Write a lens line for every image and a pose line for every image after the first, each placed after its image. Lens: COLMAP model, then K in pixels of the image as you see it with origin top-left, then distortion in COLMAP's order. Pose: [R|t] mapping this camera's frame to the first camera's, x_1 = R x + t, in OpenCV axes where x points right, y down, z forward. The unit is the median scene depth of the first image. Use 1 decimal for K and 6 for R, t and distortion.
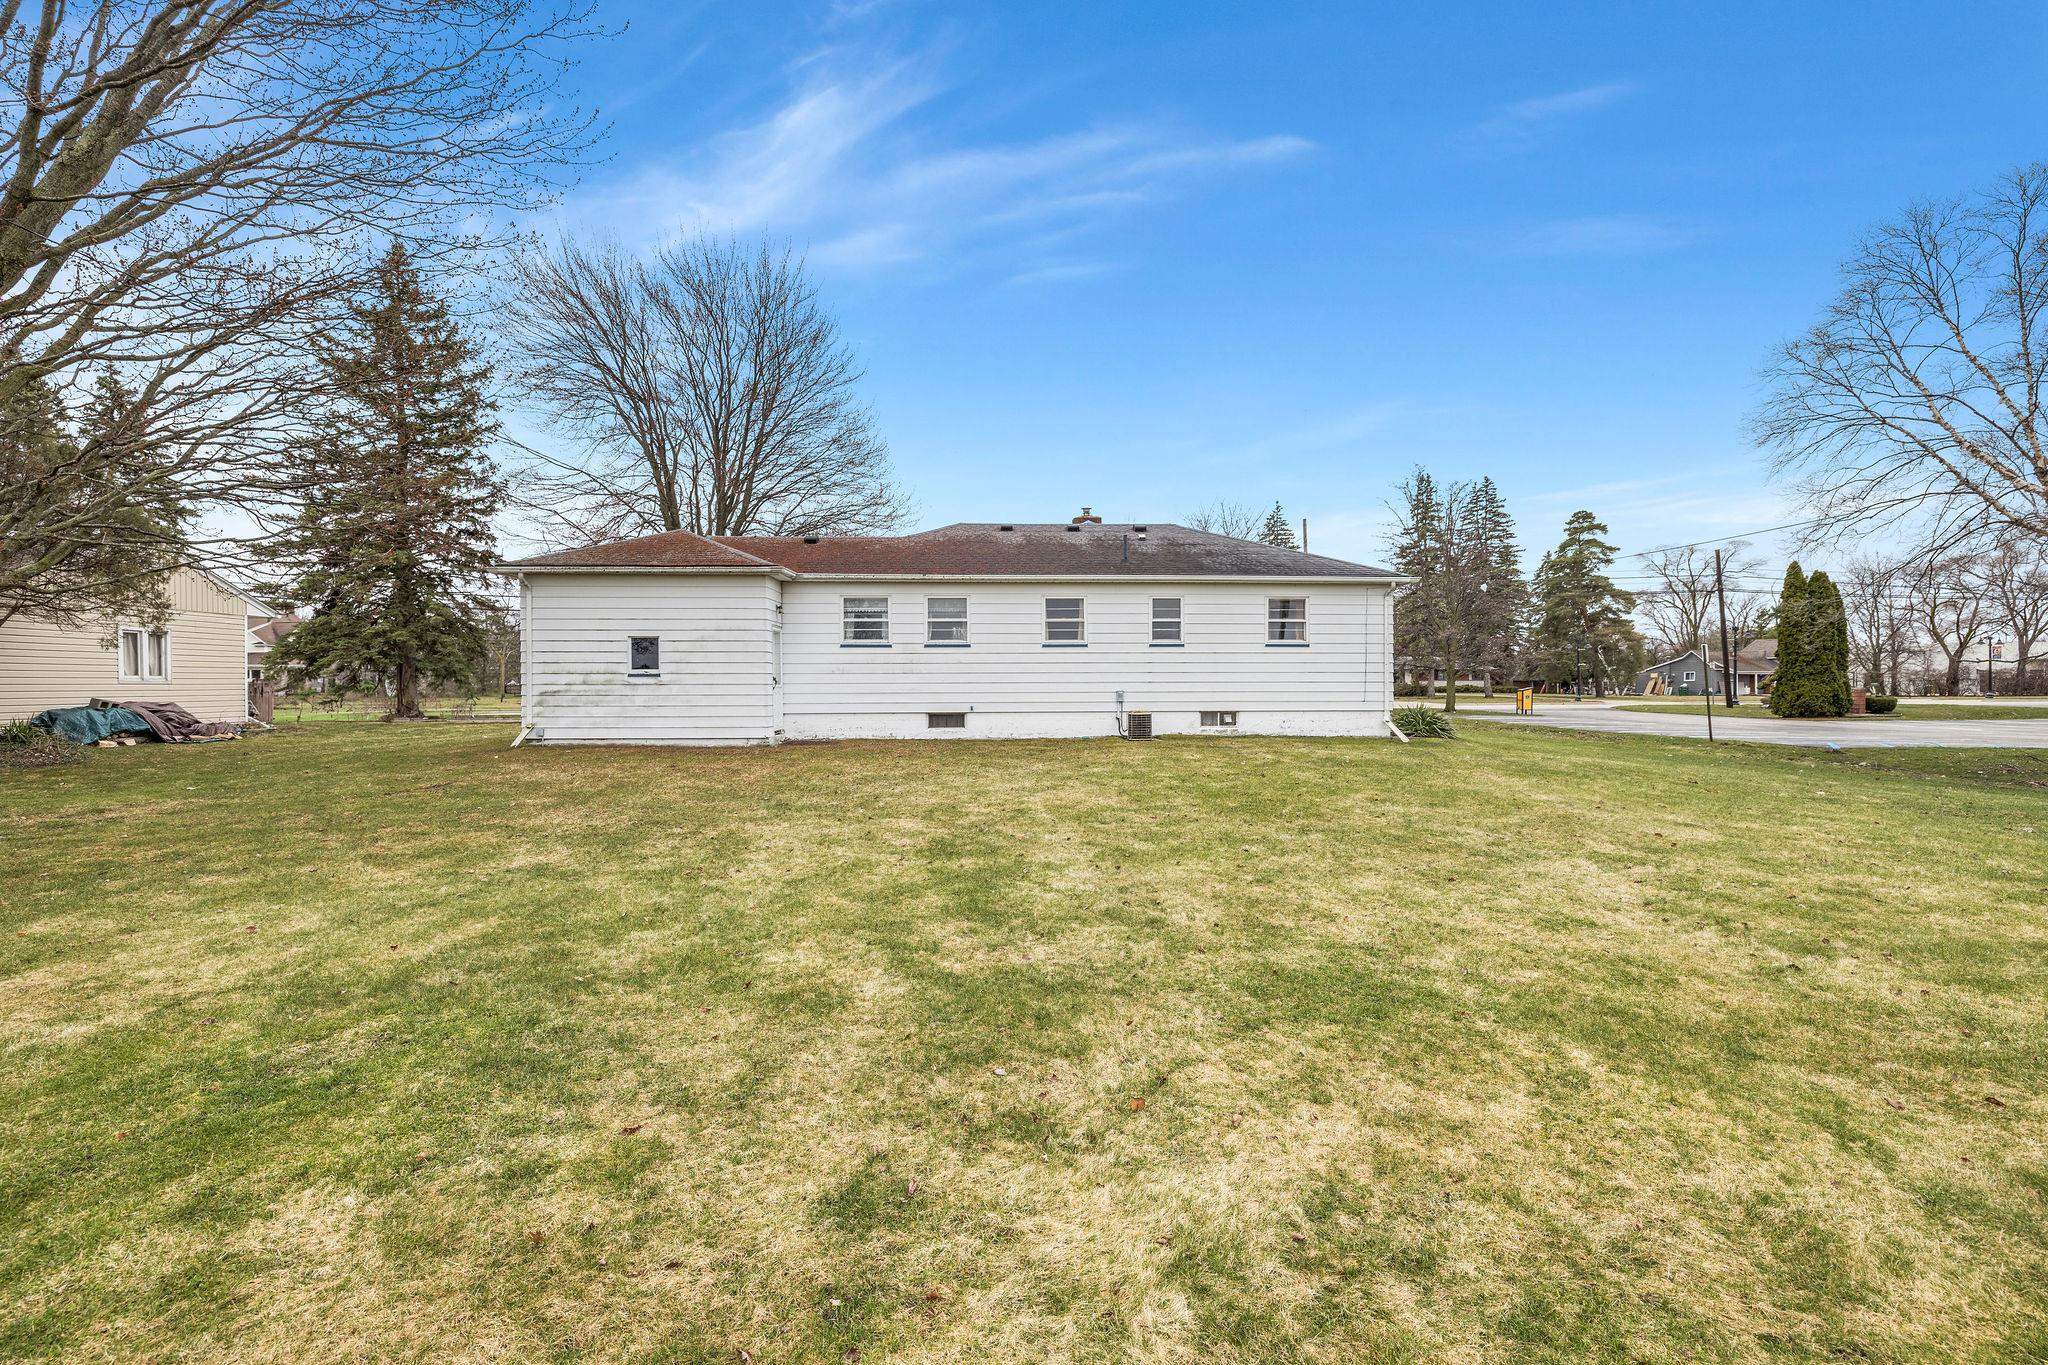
lens RADIAL K [[880.3, 0, 1024.2], [0, 880.3, 682.4], [0, 0, 1]] dist [-0.004016, -0.000200]
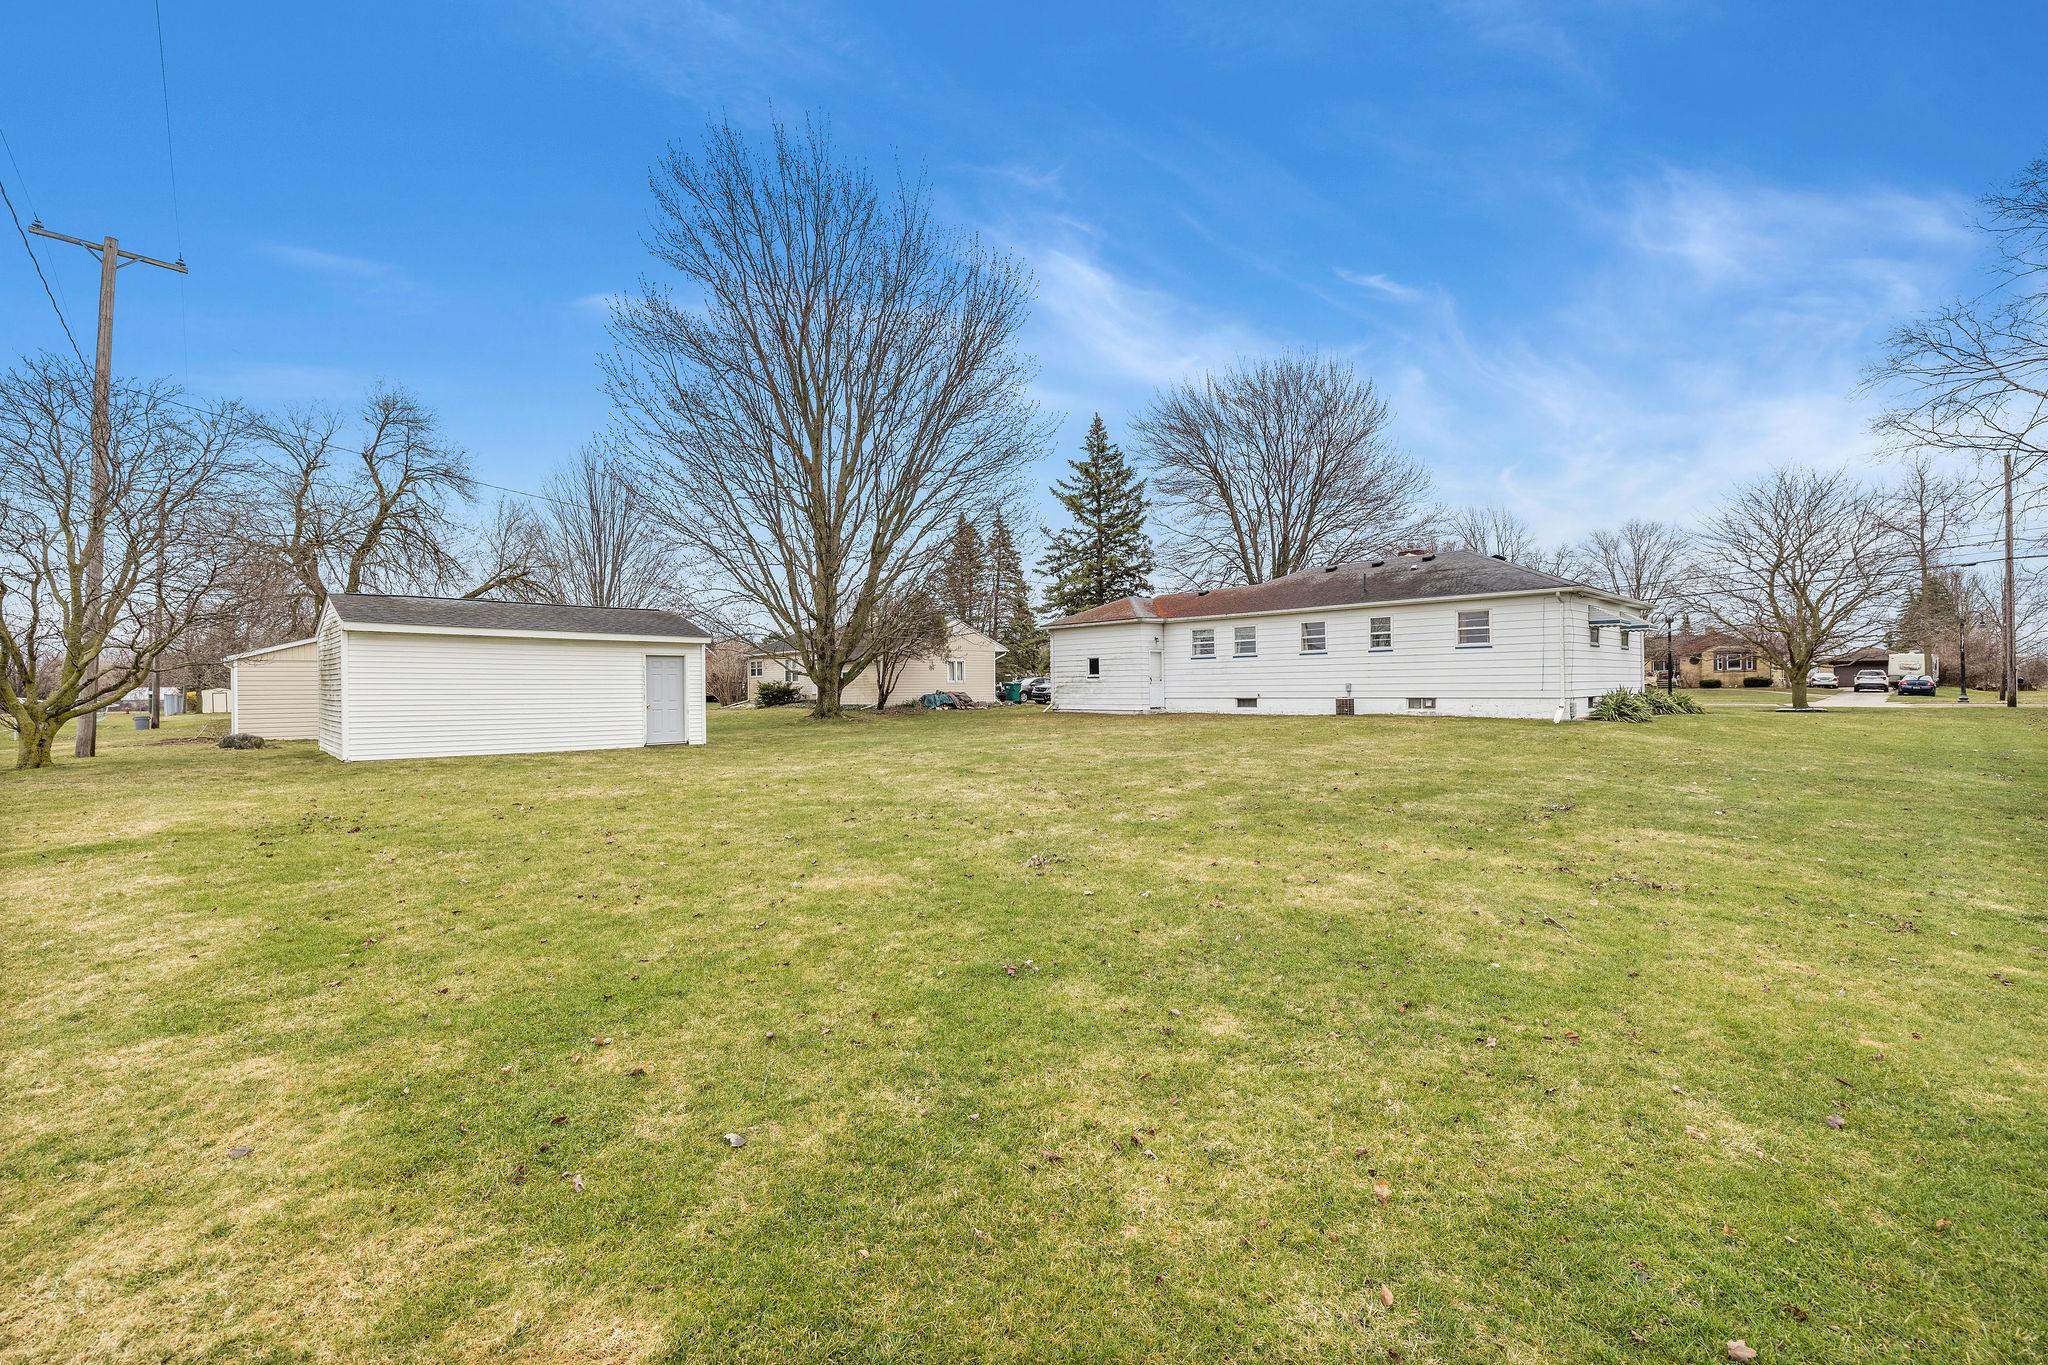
lens RADIAL K [[880.3, 0, 1023.6], [0, 880.3, 687.5], [0, 0, 1]] dist [-0.004016, -0.000200]
pose [[0.647745, -0.004836, -0.761841, 0.870726], [0.010091, 0.999947, 0.002232, 0.007531], [0.761790, -0.009133, 0.647760, -0.355446]]
